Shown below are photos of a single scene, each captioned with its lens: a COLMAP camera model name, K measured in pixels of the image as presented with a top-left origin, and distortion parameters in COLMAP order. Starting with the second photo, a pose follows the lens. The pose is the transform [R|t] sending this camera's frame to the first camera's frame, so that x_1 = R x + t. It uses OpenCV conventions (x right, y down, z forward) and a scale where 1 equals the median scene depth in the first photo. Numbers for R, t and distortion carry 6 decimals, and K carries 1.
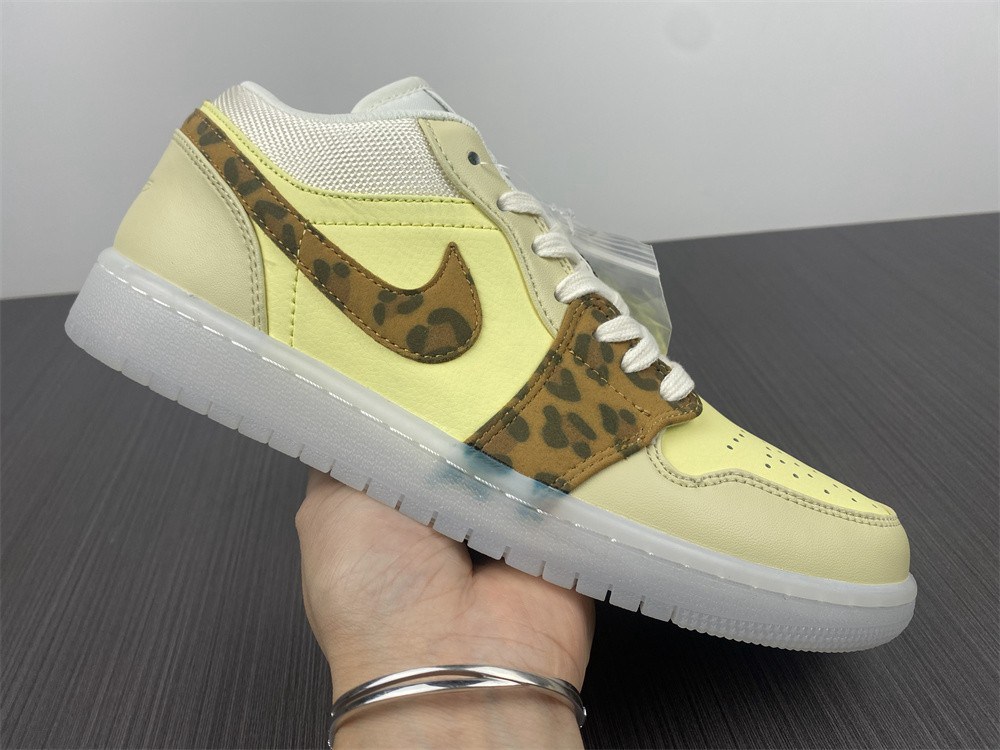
lens RADIAL K [[760.6, 0, 499.7], [0, 760.6, 373.9], [0, 0, 1]] dist [0.014856, 0.001445]
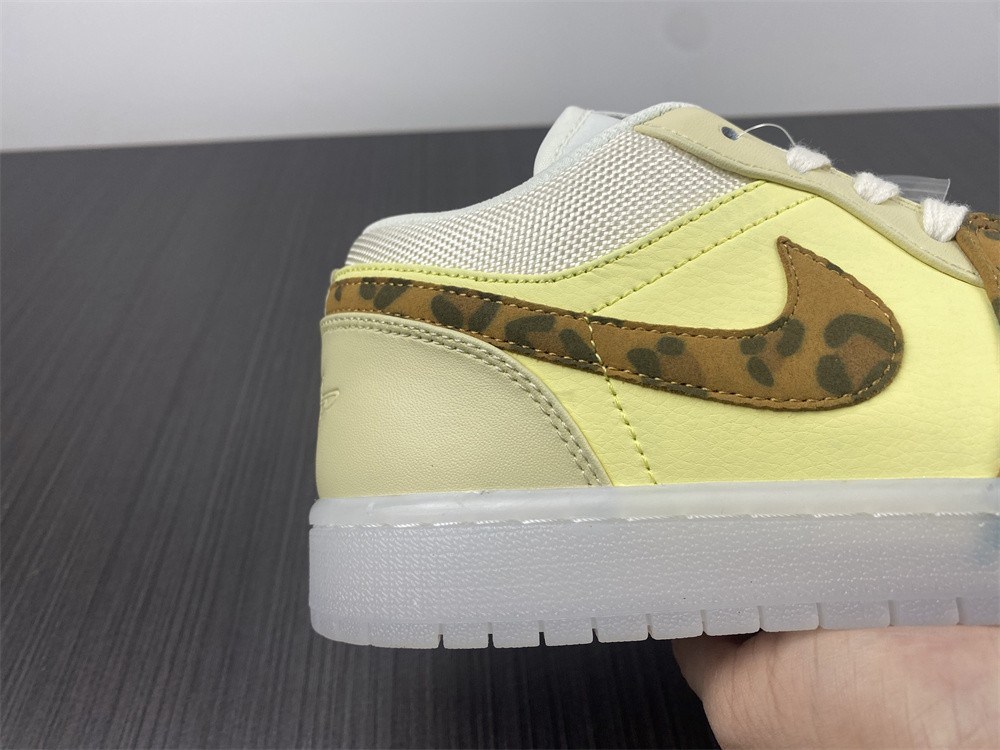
lens RADIAL K [[760.6, 0, 500.6], [0, 760.6, 375.9], [0, 0, 1]] dist [0.014856, 0.001445]
pose [[0.871095, -0.490897, 0.014649, -0.357736], [0.487566, 0.860835, -0.145746, -0.086933], [0.058936, 0.134101, 0.989214, 0.311533]]
